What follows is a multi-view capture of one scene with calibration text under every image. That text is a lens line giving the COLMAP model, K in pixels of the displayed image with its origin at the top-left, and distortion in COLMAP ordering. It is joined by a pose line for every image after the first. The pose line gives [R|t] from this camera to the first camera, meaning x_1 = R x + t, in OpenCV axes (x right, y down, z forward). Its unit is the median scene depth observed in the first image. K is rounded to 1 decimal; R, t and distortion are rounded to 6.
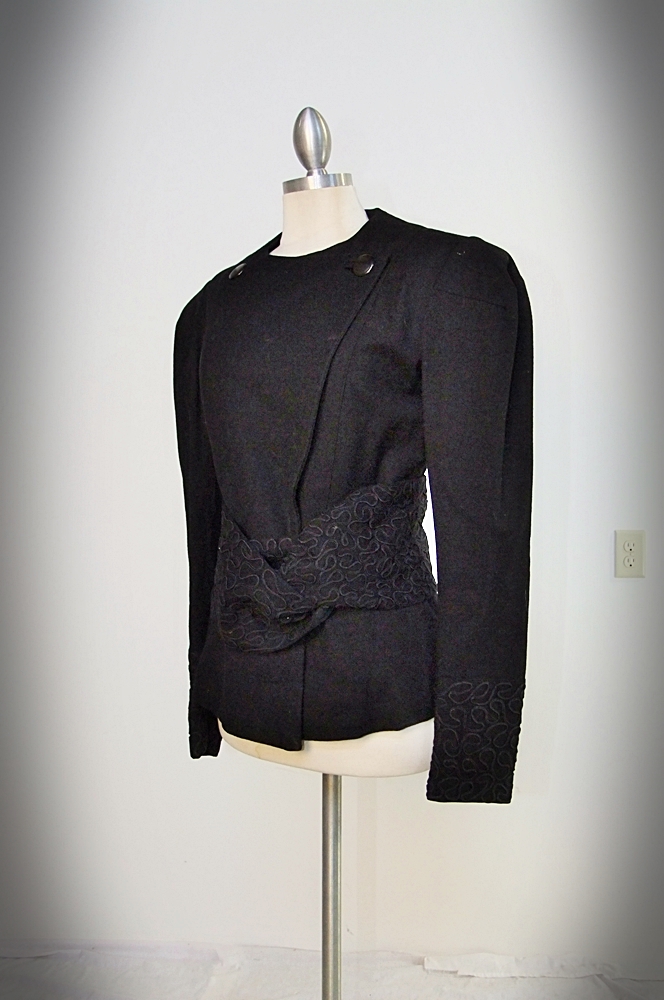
lens RADIAL K [[920.0, 0, 322.0], [0, 920.0, 481.8], [0, 0, 1]] dist [-0.067841, 0.019960]
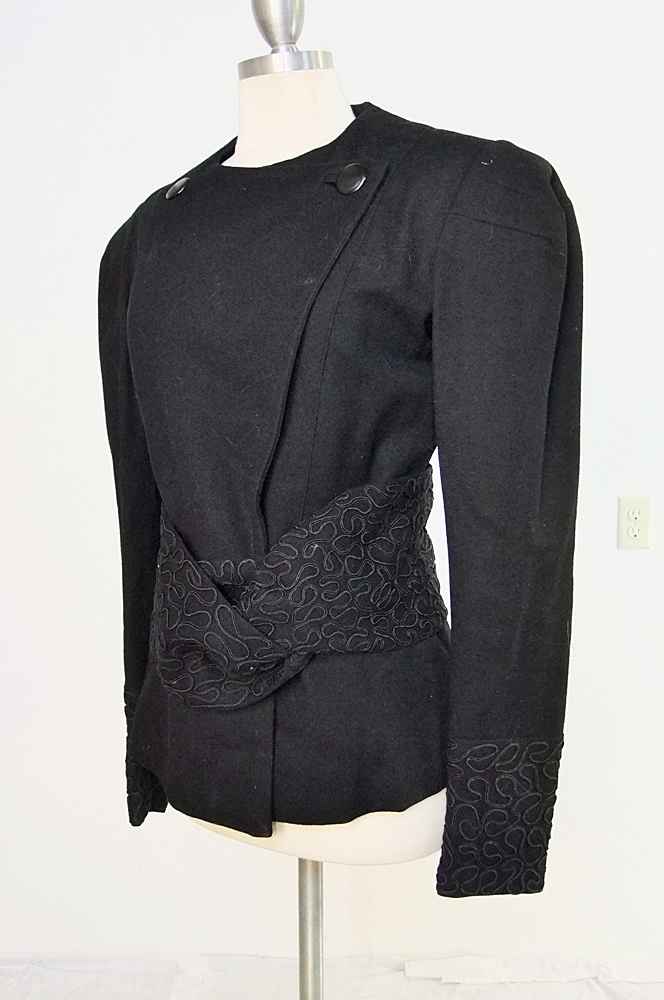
lens RADIAL K [[934.7, 0, 330.8], [0, 934.7, 506.4], [0, 0, 1]] dist [-0.027552, 0.000000]
pose [[0.998829, -0.008081, 0.047693, -0.007602], [0.003806, 0.996020, 0.089047, -0.042769], [-0.048222, -0.088761, 0.994885, 0.238591]]
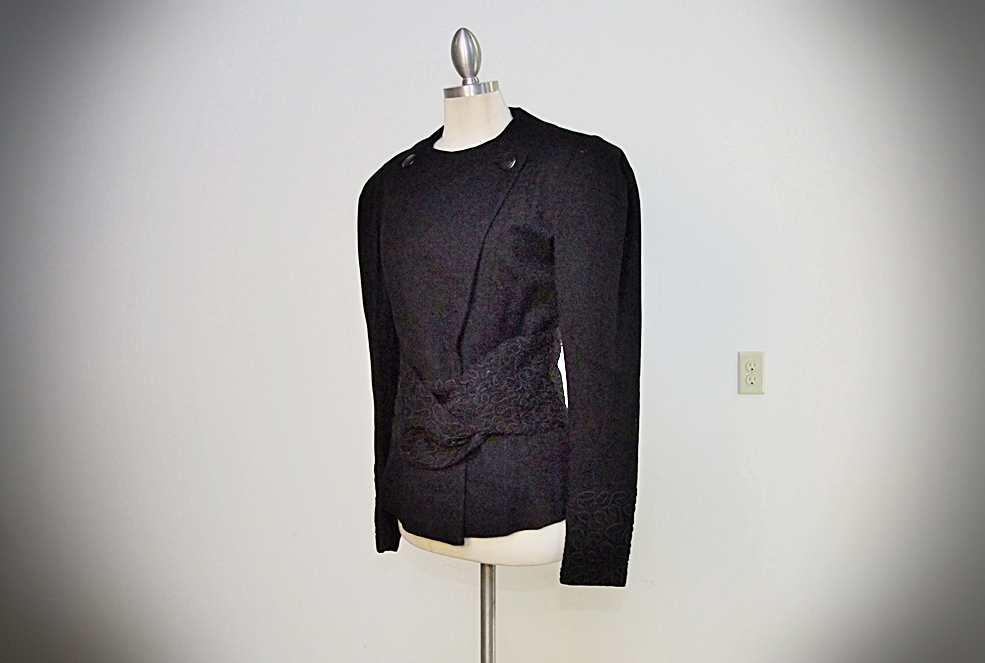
lens RADIAL K [[835.8, 0, 483.7], [0, 835.8, 317.3], [0, 0, 1]] dist [0.066781, 0.001487]
pose [[0.999848, -0.014880, -0.009117, 0.018749], [0.015089, 0.999613, 0.023388, -0.048129], [0.008765, -0.023522, 0.999685, -0.152263]]
